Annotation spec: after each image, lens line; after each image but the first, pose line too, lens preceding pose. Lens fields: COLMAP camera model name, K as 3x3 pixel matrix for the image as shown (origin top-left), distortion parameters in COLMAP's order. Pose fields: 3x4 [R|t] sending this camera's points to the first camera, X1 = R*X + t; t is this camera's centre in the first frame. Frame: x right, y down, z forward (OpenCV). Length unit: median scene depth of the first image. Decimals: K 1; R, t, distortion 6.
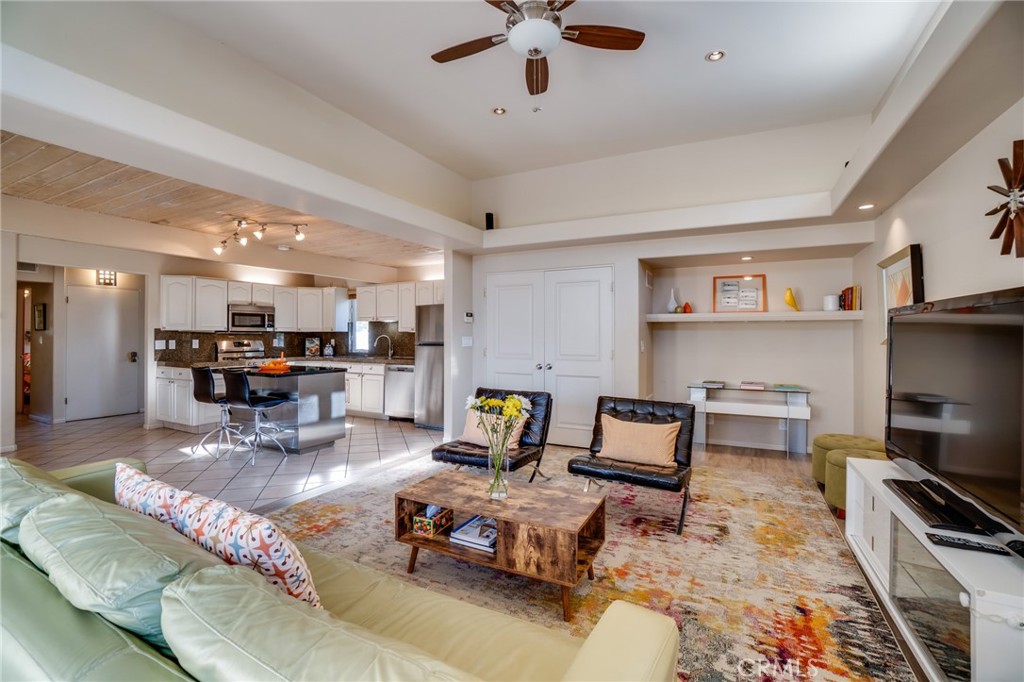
lens RADIAL K [[459.6, 0, 508.0], [0, 459.6, 338.1], [0, 0, 1]] dist [-0.069022, 0.026550]
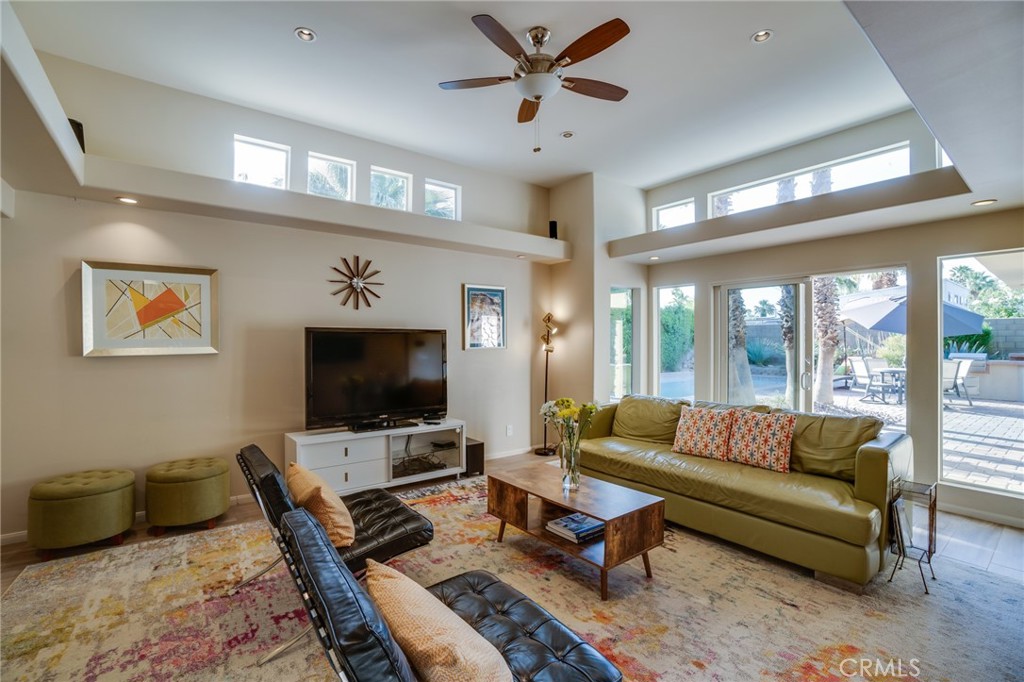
lens RADIAL K [[459.6, 0, 508.0], [0, 459.6, 338.1], [0, 0, 1]] dist [-0.069022, 0.026550]
pose [[-0.905676, 0.000246, 0.423971, -0.172024], [-0.001512, 0.999992, -0.003810, -0.012085], [-0.423969, -0.004091, -0.905668, 0.989441]]
